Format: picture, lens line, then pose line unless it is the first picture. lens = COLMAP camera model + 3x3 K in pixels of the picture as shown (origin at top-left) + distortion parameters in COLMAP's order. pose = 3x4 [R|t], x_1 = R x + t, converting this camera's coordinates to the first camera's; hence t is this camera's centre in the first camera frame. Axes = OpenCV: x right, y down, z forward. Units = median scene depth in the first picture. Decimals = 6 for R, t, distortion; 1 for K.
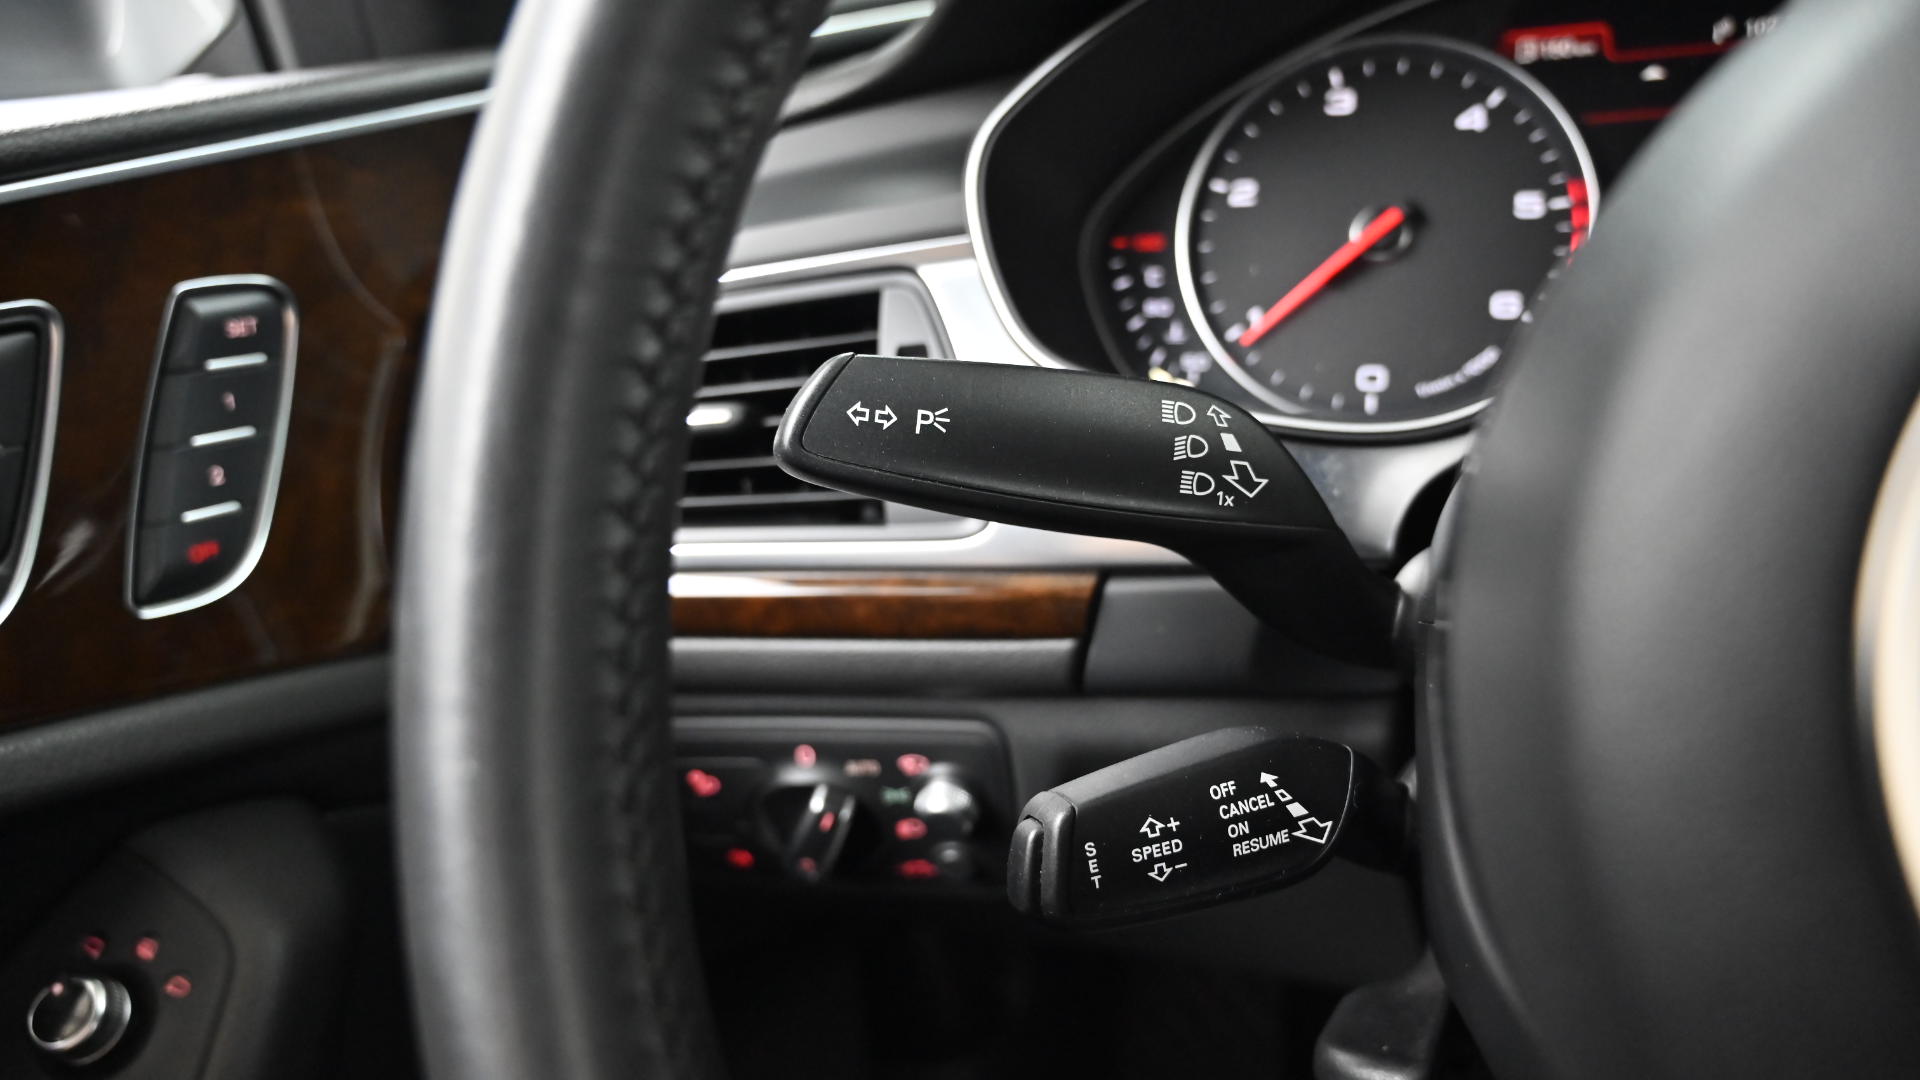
lens RADIAL K [[1285.8, 0, 961.4], [0, 1285.8, 533.2], [0, 0, 1]] dist [-0.006883, 0.006279]
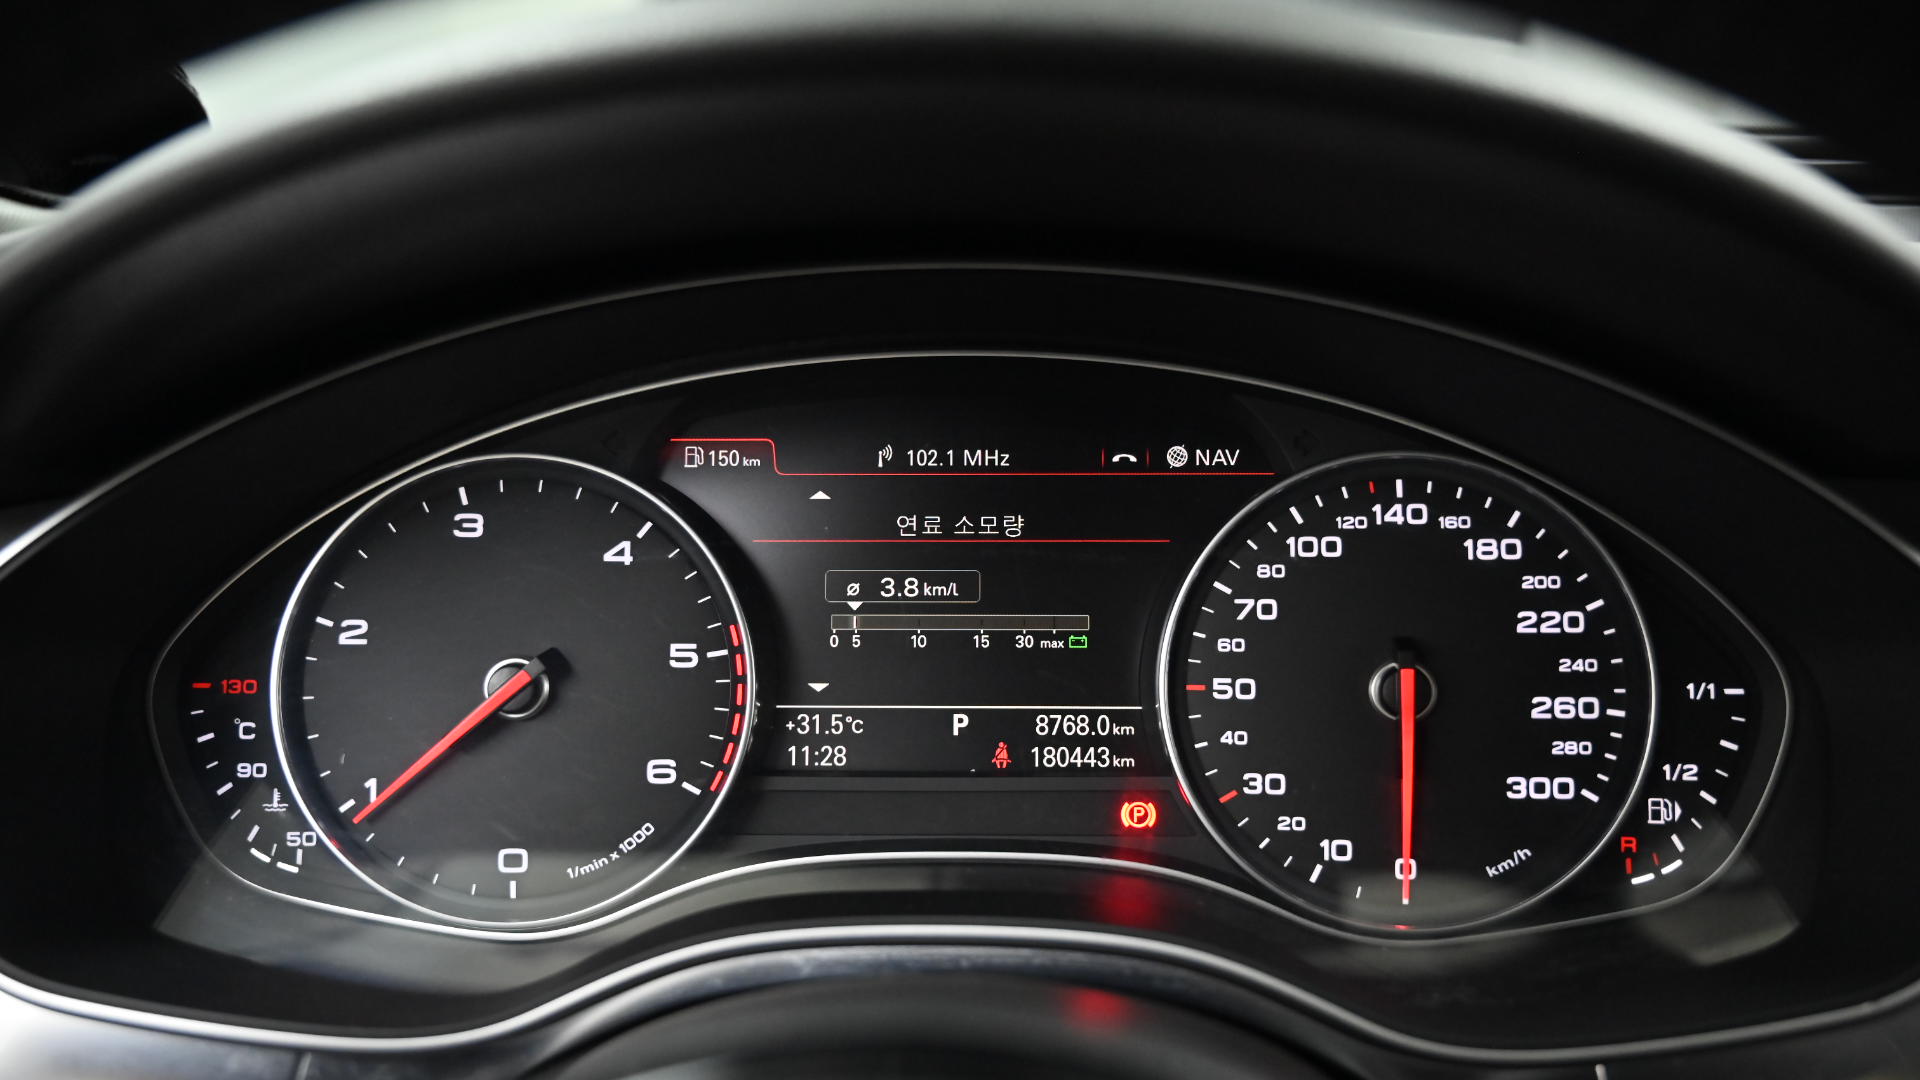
lens RADIAL K [[1494.7, 0, 957.4], [0, 1494.7, 540.1], [0, 0, 1]] dist [-0.002829, -0.010678]
pose [[0.932563, -0.025810, 0.360083, 0.244463], [0.039939, 0.998694, -0.031851, -0.286268], [-0.358791, 0.044085, 0.932376, -0.023005]]
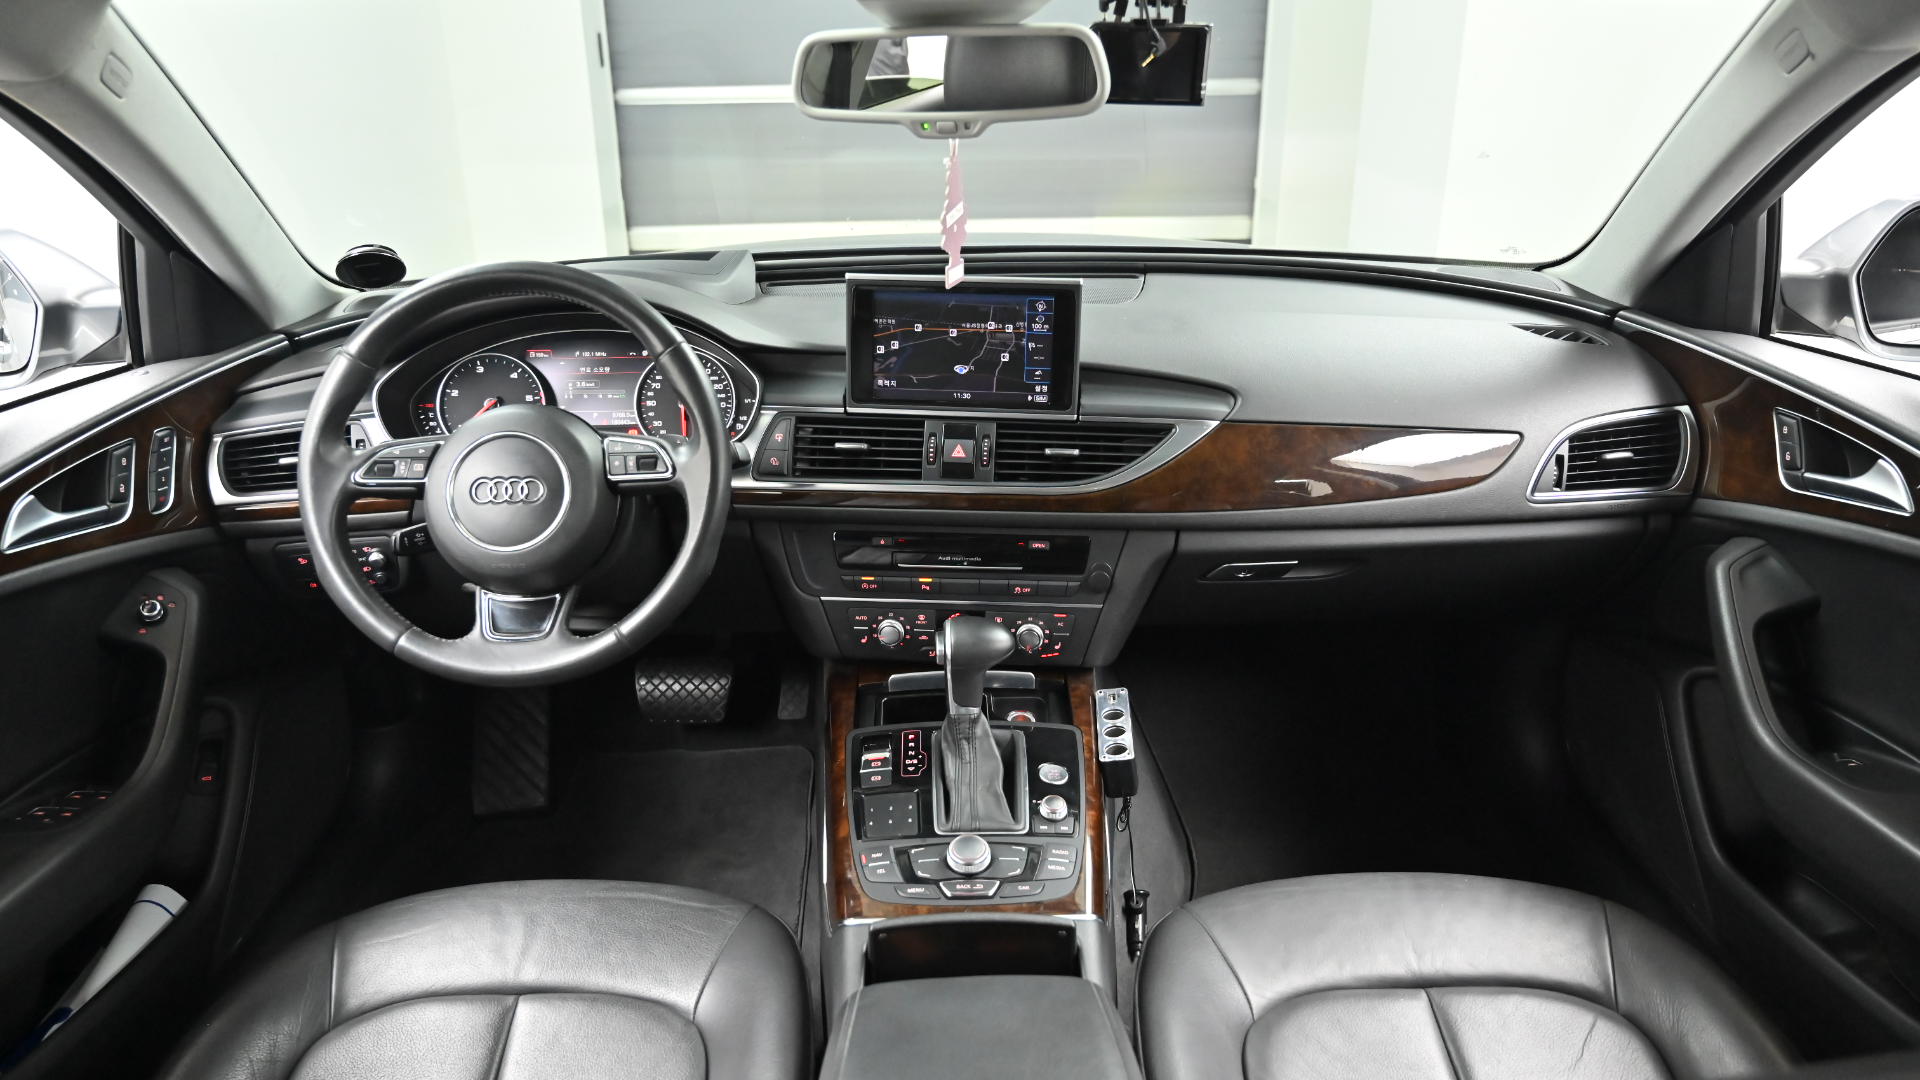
lens RADIAL K [[1285.8, 0, 947.4], [0, 1285.8, 528.9], [0, 0, 1]] dist [-0.006883, 0.006279]
pose [[0.915074, -0.055404, 0.399463, 0.019214], [0.055409, 0.998397, 0.011546, 0.165591], [-0.399462, 0.011569, 0.916677, -3.034153]]
